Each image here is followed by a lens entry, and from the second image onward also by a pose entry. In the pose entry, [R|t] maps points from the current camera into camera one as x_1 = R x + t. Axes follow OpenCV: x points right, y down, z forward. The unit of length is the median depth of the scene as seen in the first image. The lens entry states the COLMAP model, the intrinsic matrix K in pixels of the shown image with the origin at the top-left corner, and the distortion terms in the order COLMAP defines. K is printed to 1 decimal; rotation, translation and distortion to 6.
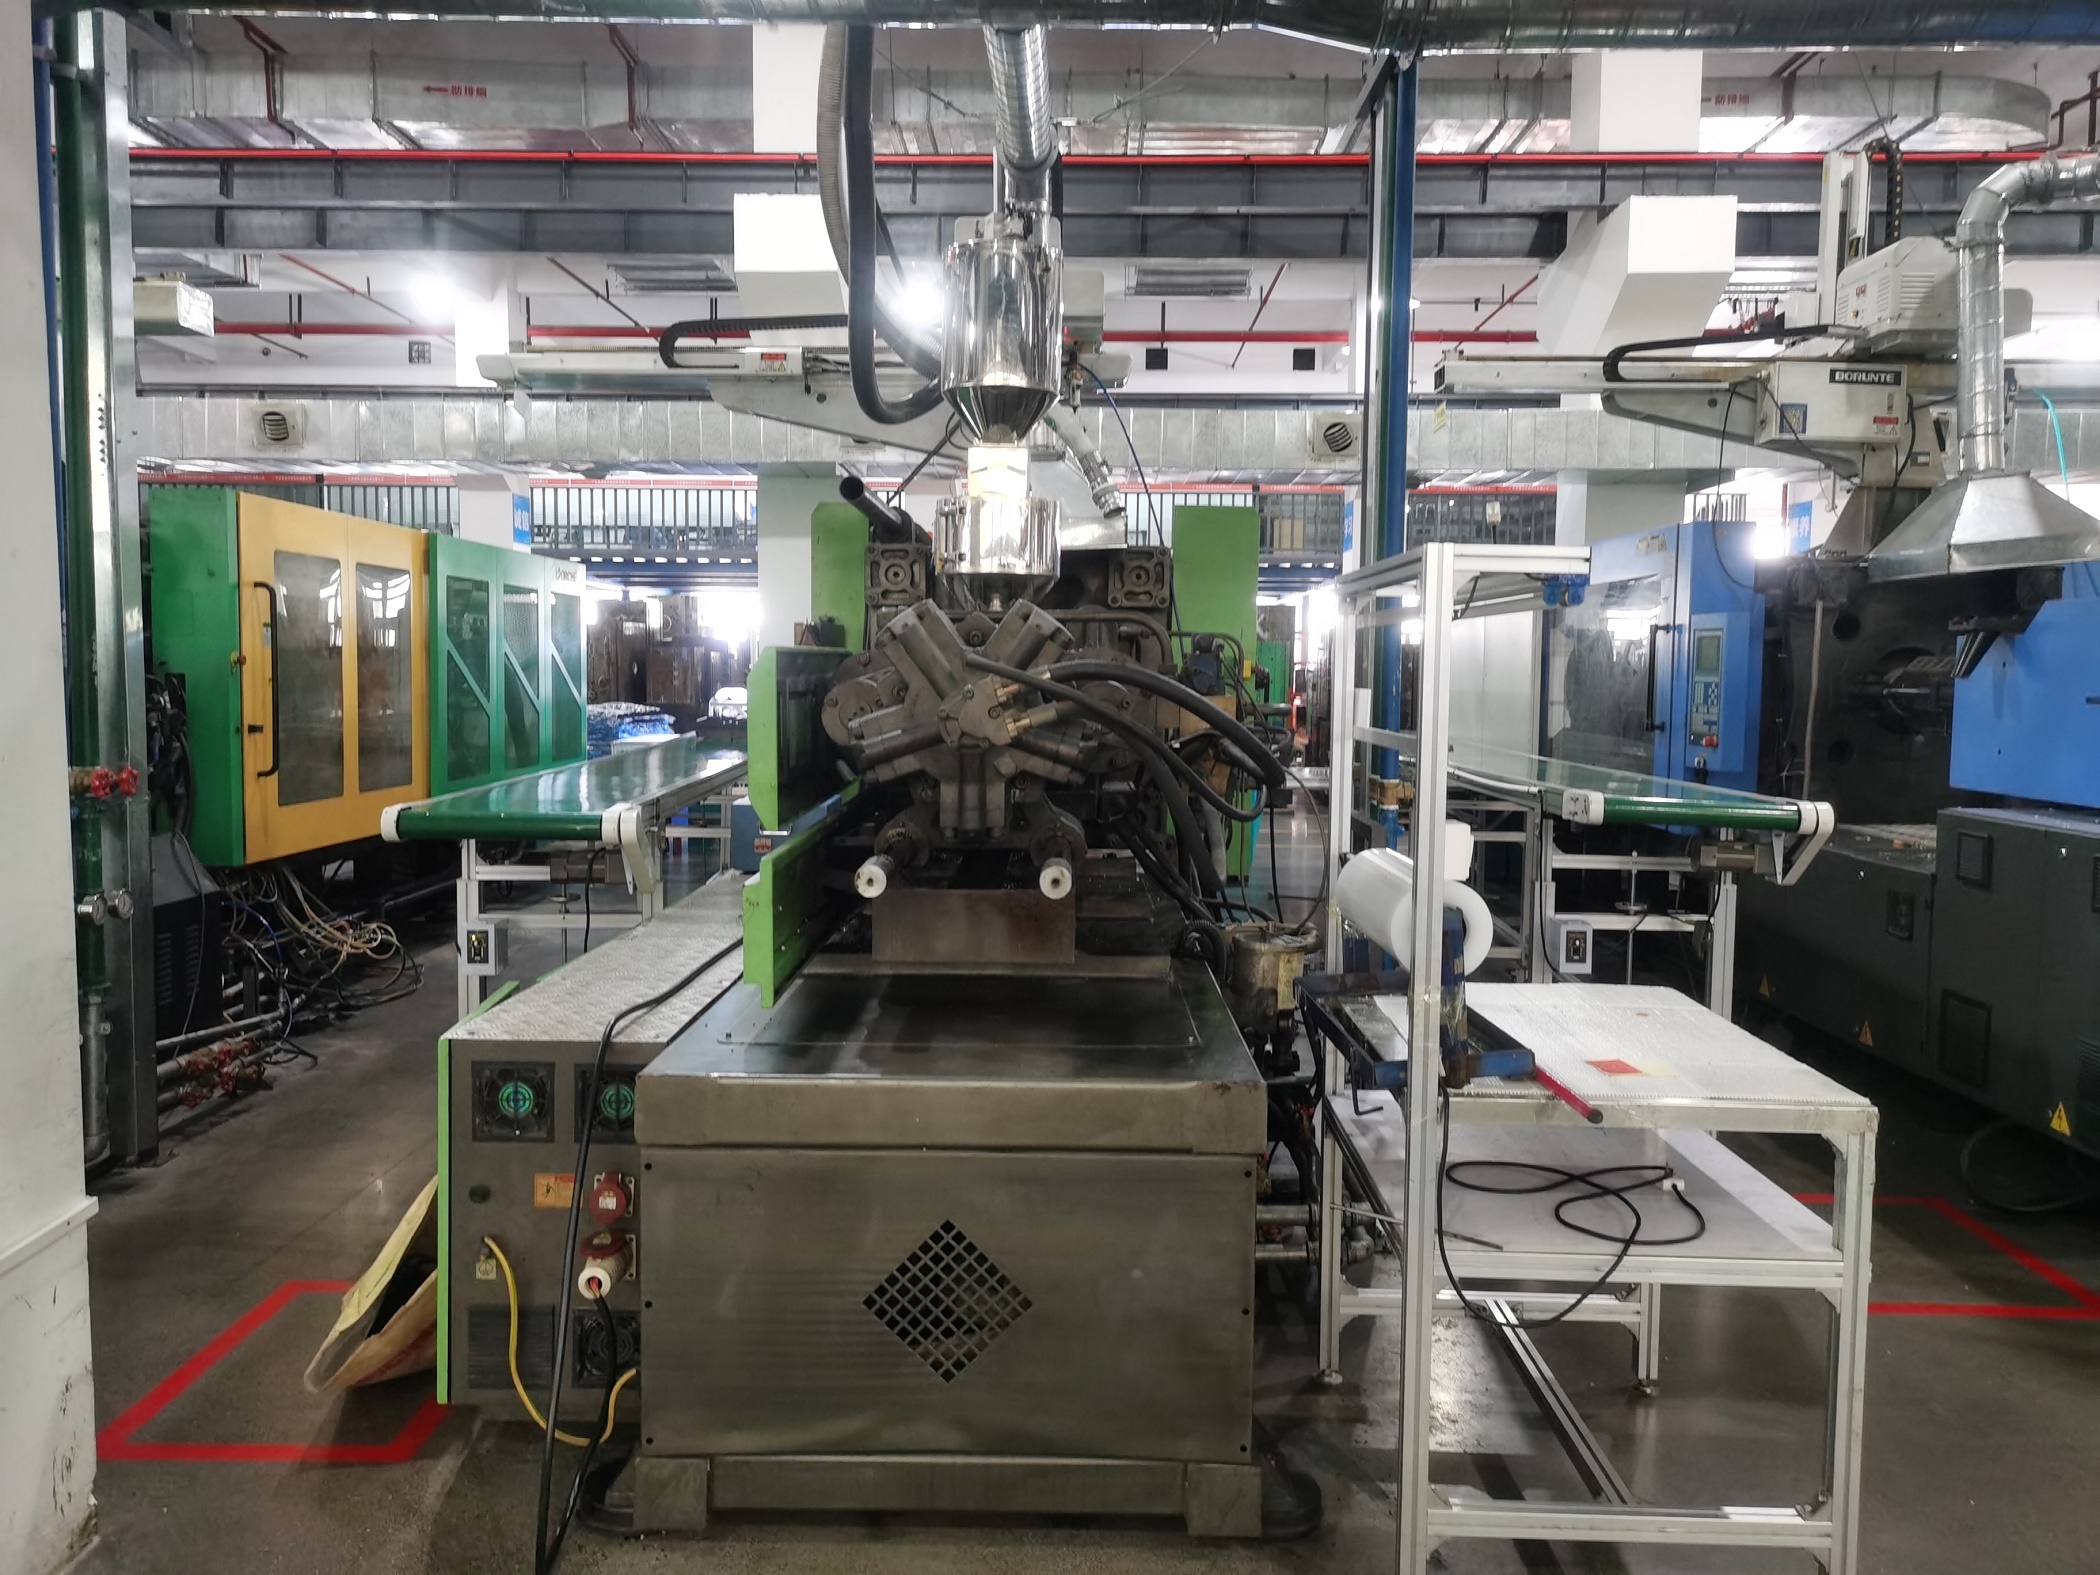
lens RADIAL K [[1633.6, 0, 1050.0], [0, 1633.6, 787.5], [0, 0, 1]] dist [0.037396, -0.007447]
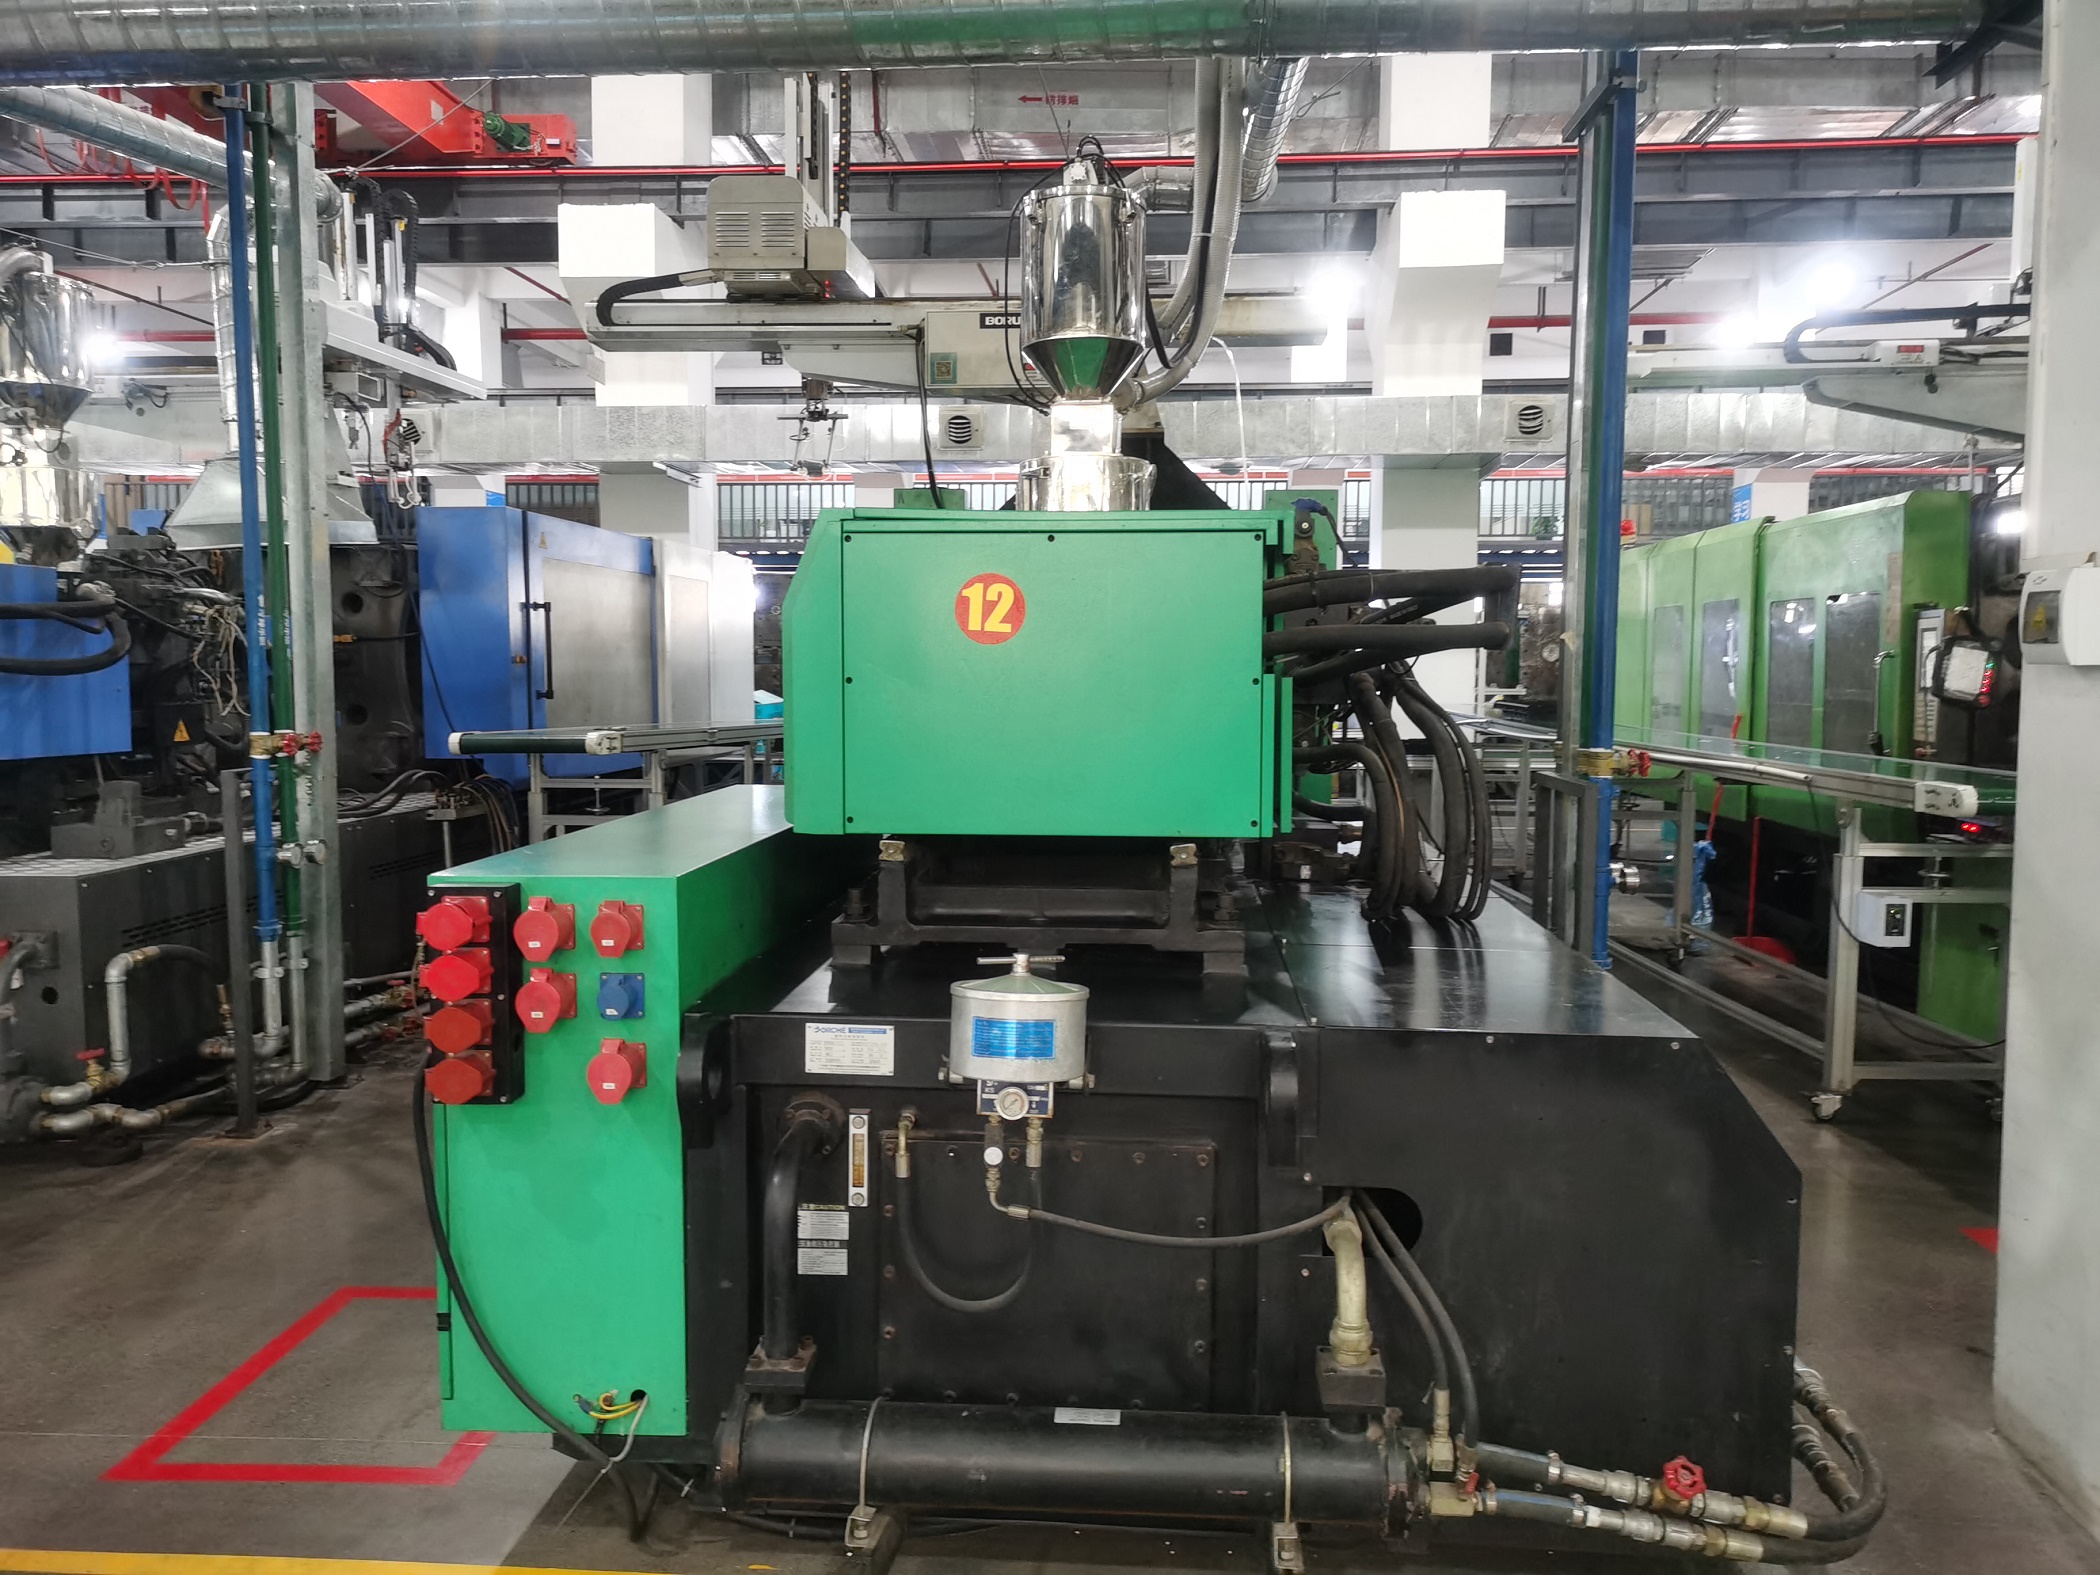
lens RADIAL K [[1582.3, 0, 1053.2], [0, 1582.3, 849.7], [0, 0, 1]] dist [-0.008022, -0.006439]
pose [[0.998857, -0.005217, -0.047520, -0.313582], [0.007607, 0.998708, 0.050252, -0.001218], [0.047197, -0.050556, 0.997605, -0.013376]]
